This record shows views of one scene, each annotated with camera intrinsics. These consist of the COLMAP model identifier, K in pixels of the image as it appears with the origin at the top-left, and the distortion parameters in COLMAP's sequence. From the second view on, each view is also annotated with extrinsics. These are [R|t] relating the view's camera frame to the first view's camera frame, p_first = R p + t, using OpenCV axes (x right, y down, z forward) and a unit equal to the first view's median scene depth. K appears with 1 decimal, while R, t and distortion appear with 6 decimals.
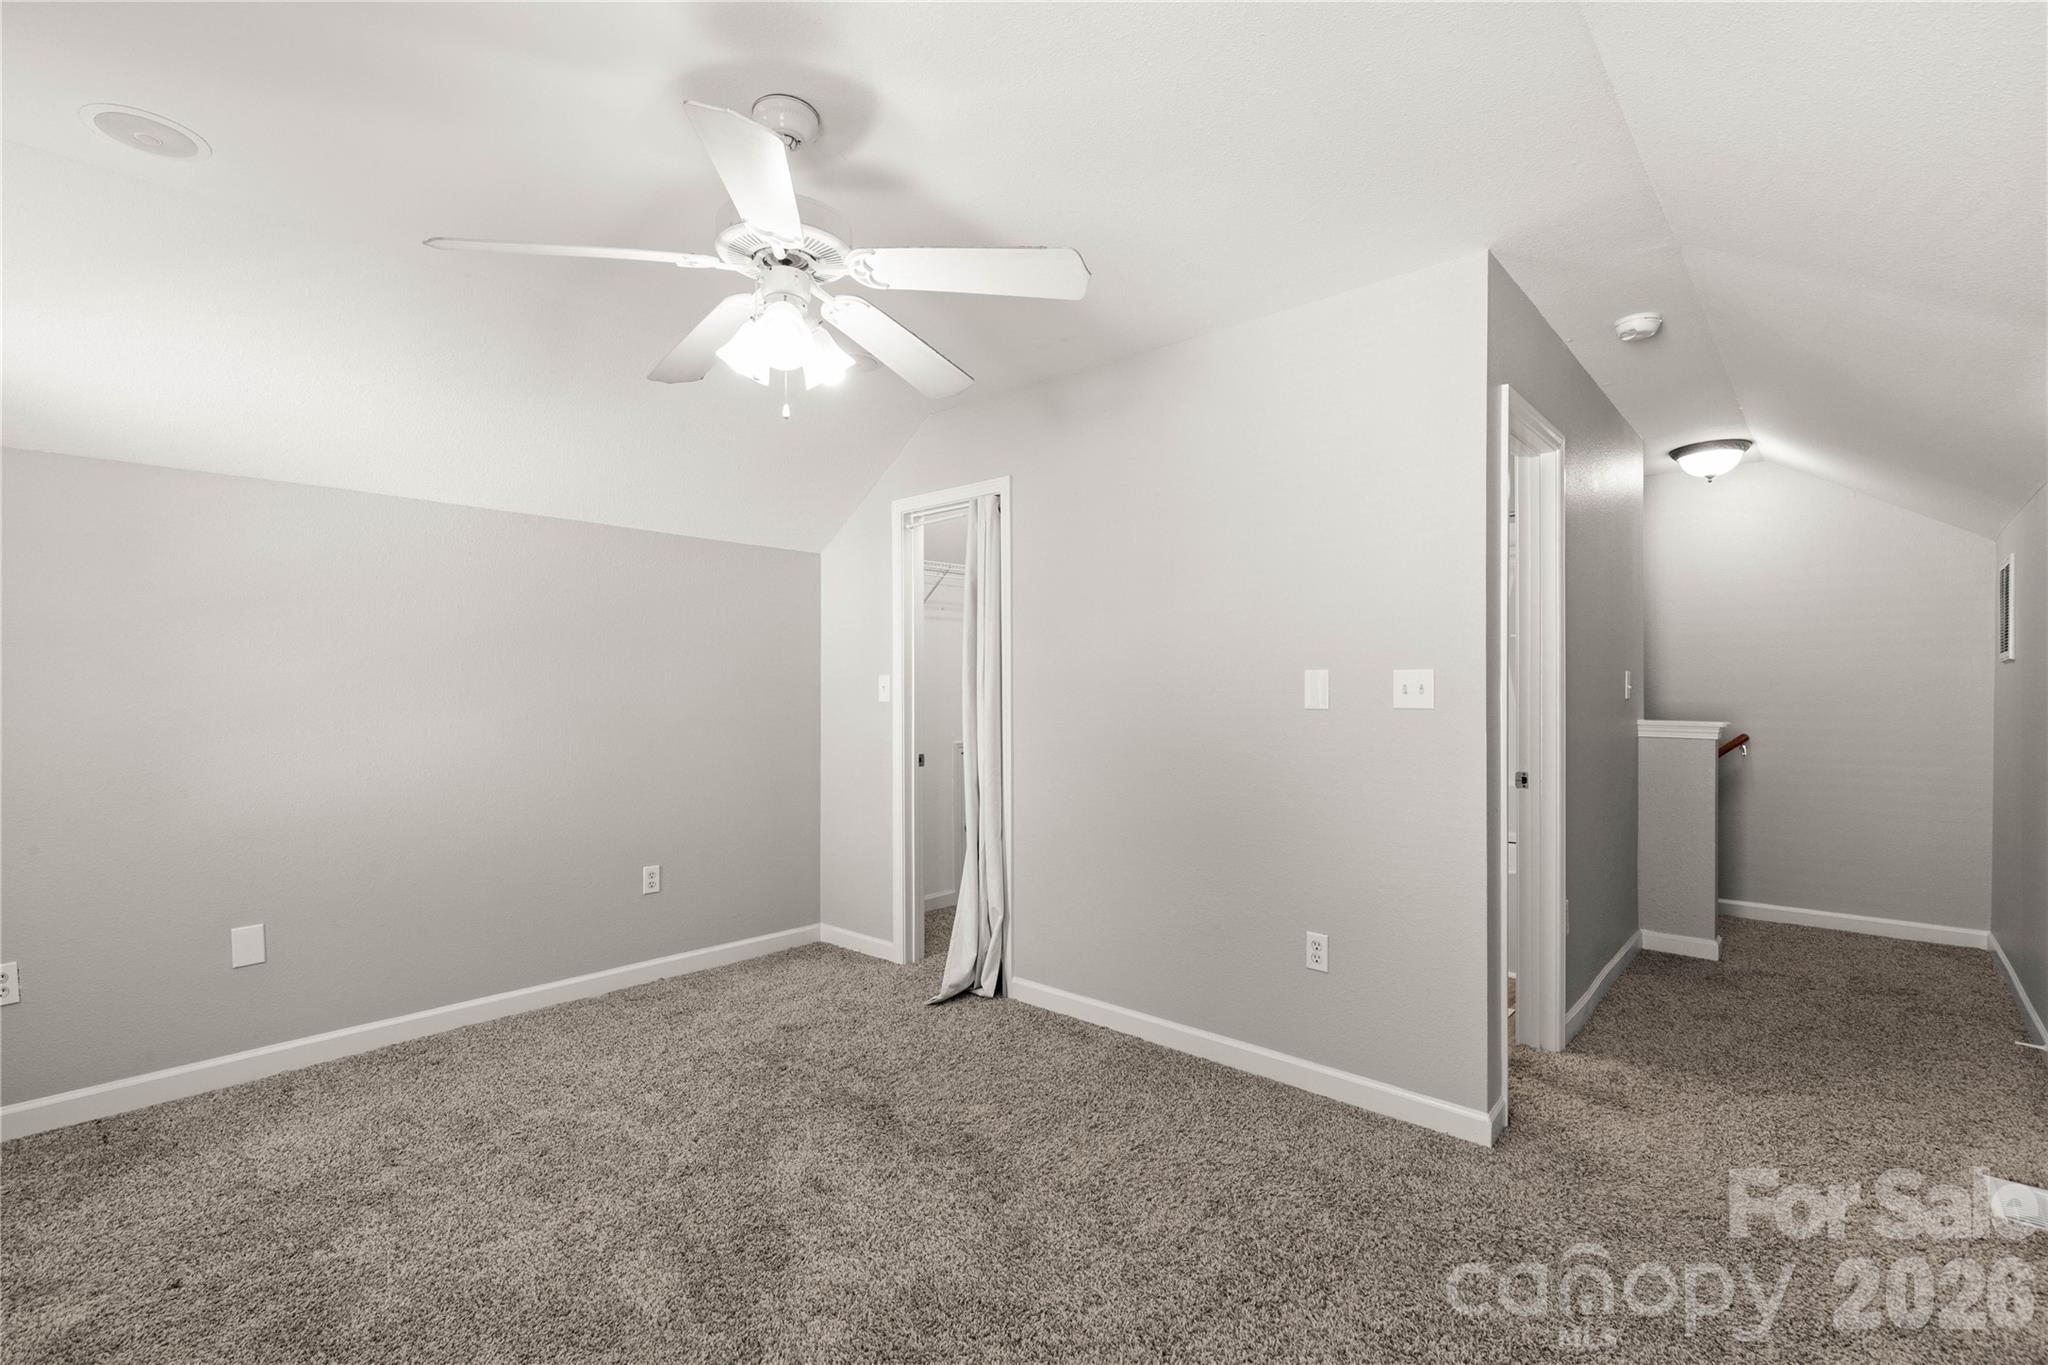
lens RADIAL K [[926.4, 0, 1027.4], [0, 926.4, 688.8], [0, 0, 1]] dist [0.005997, -0.001216]
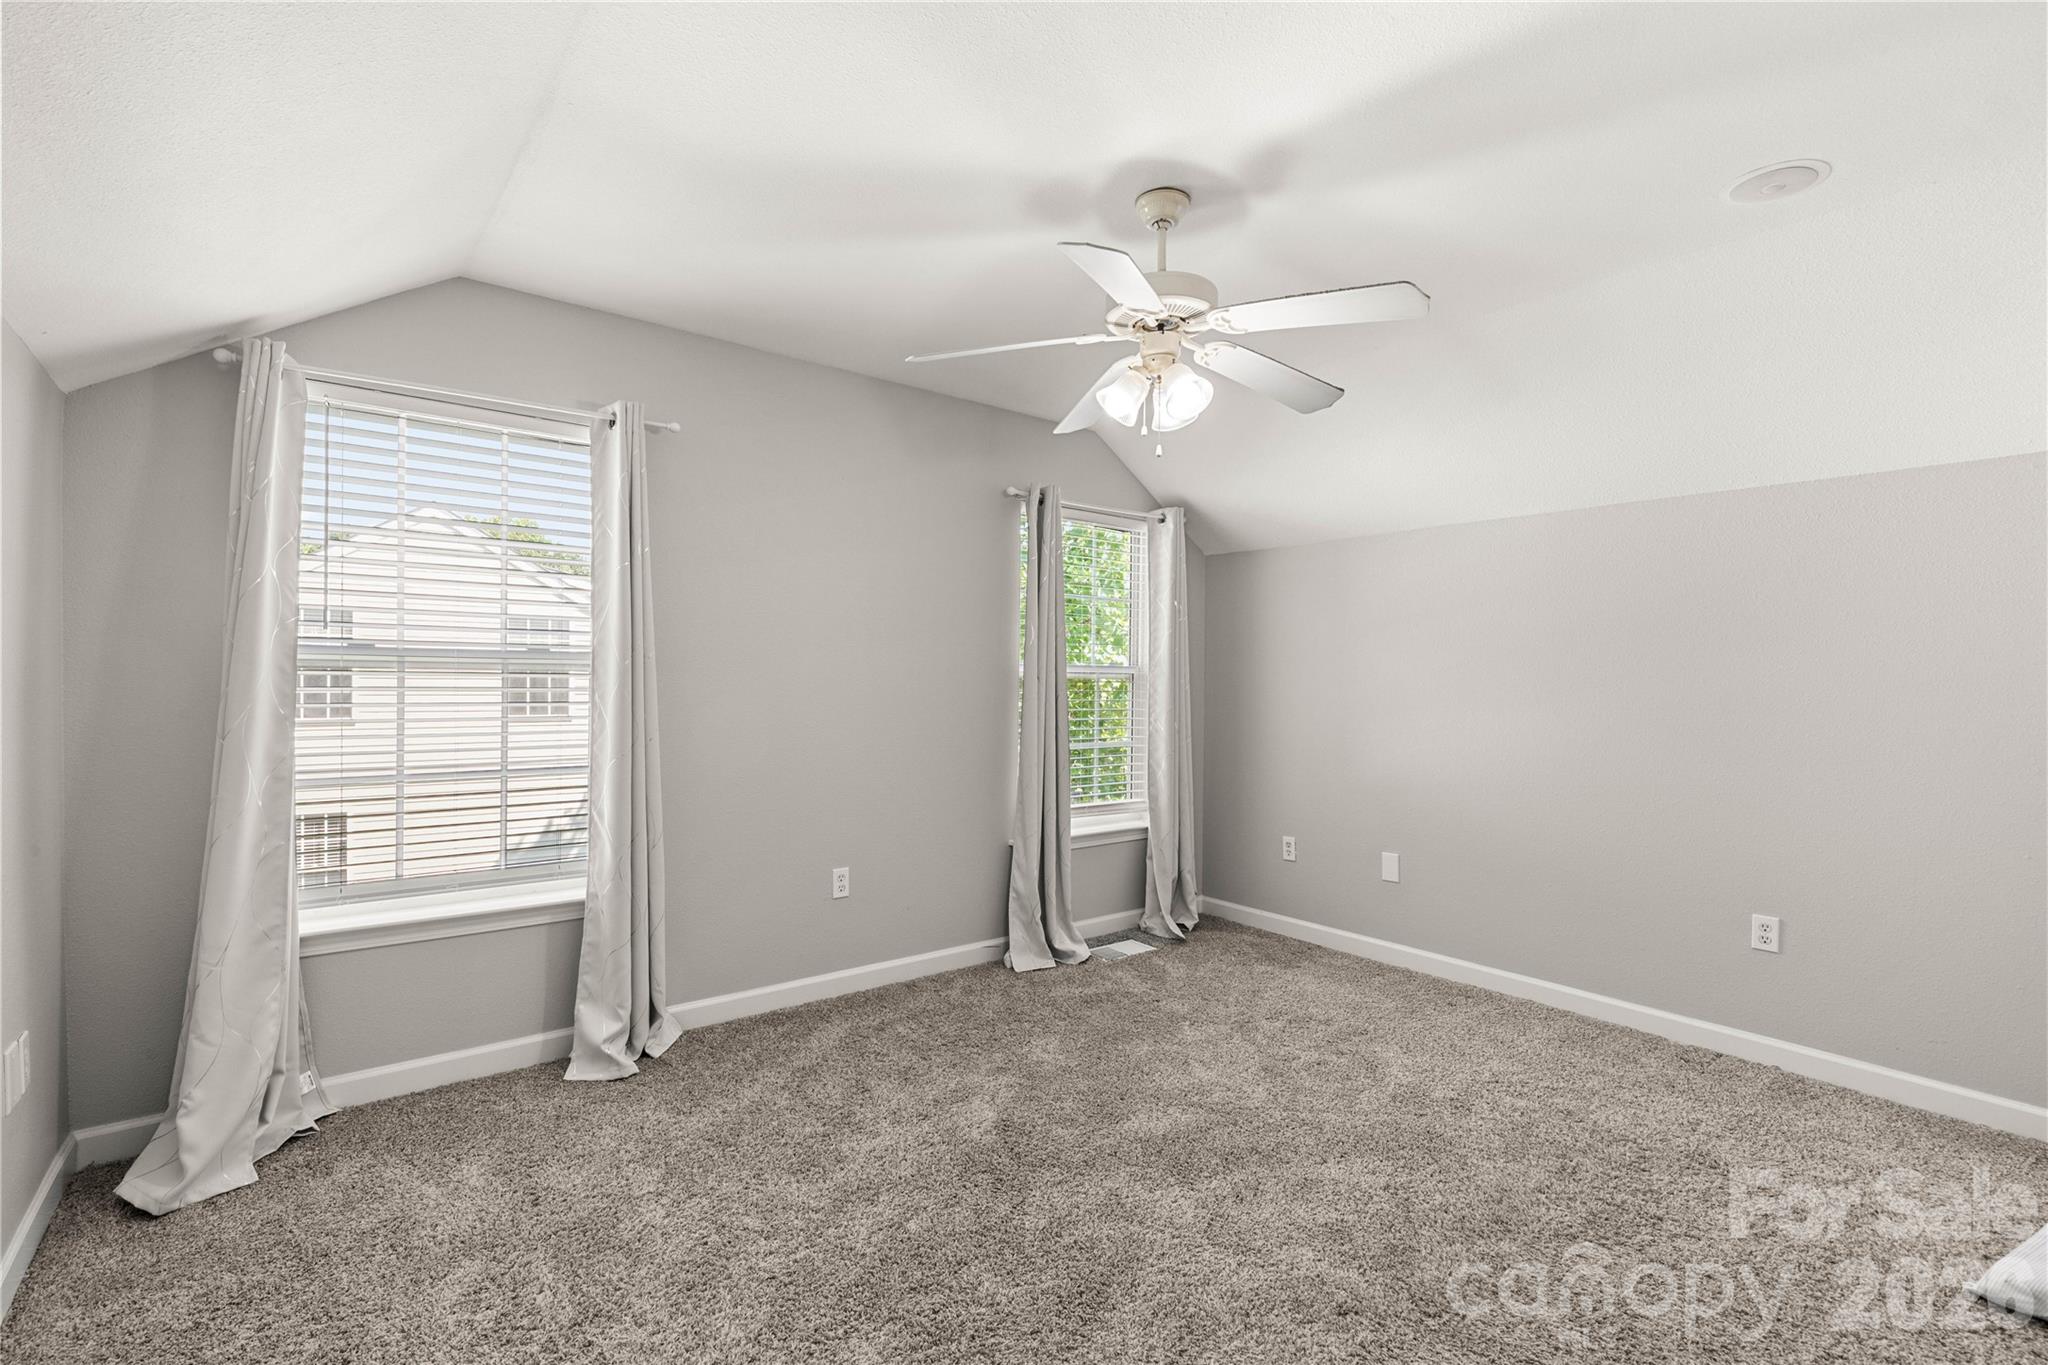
lens RADIAL K [[926.4, 0, 1031.0], [0, 926.4, 677.3], [0, 0, 1]] dist [0.005997, -0.001216]
pose [[-0.181338, -0.006812, -0.983397, 0.641569], [-0.011958, 0.999917, -0.004722, 0.002060], [0.983348, 0.010904, -0.181404, 0.716321]]
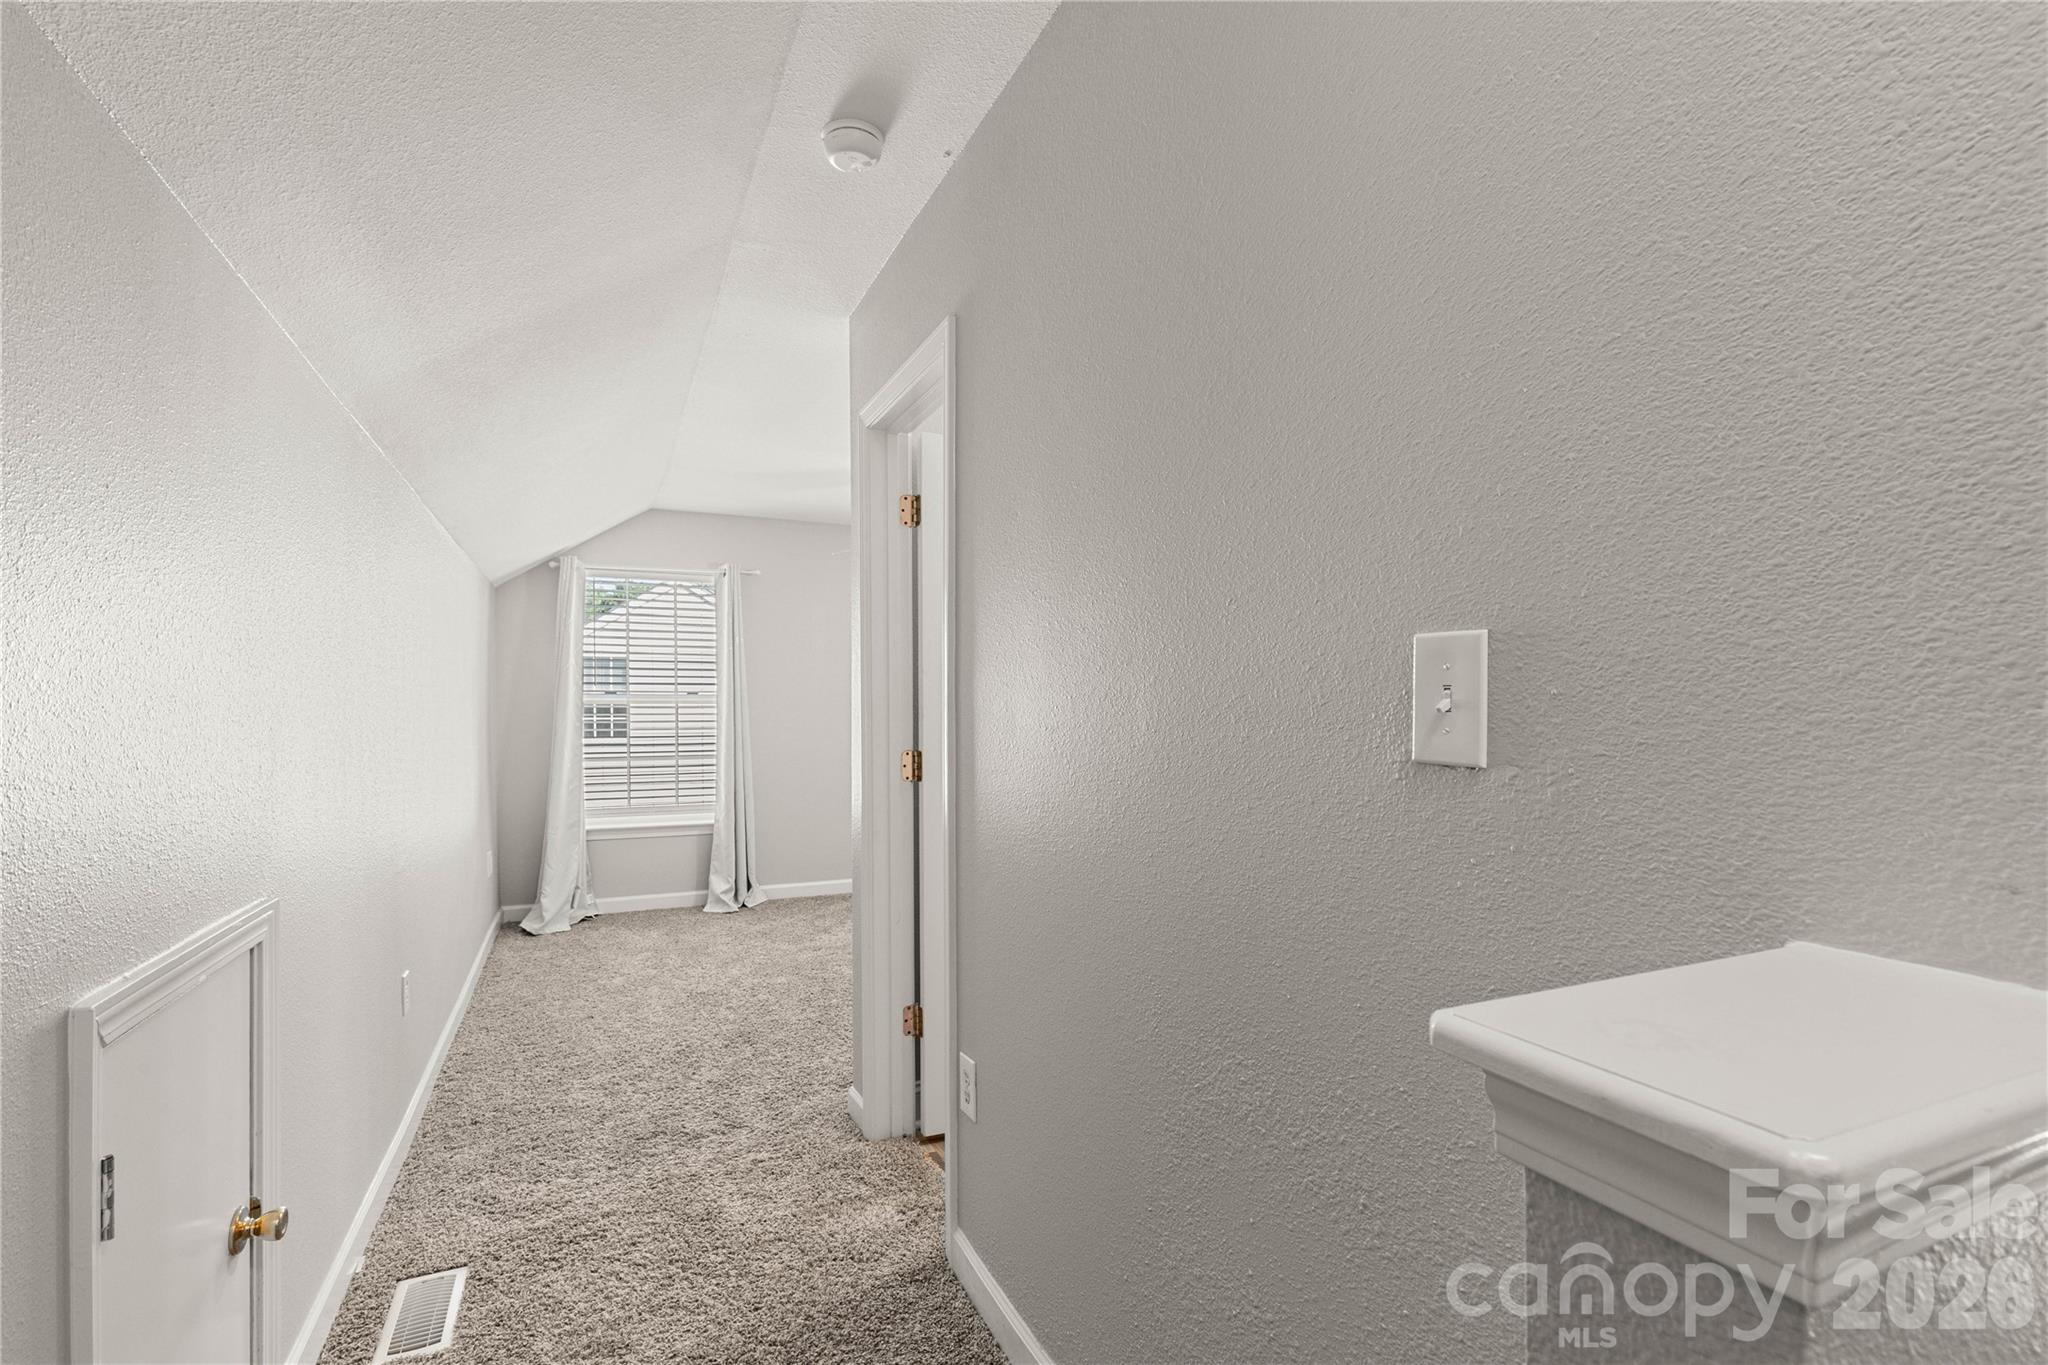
lens RADIAL K [[926.4, 0, 1023.9], [0, 926.4, 698.0], [0, 0, 1]] dist [0.005997, -0.001216]
pose [[-0.407792, -0.006031, -0.913055, 1.294462], [0.002259, 0.999968, -0.007614, -0.001017], [0.913072, -0.005167, -0.407766, 1.502300]]
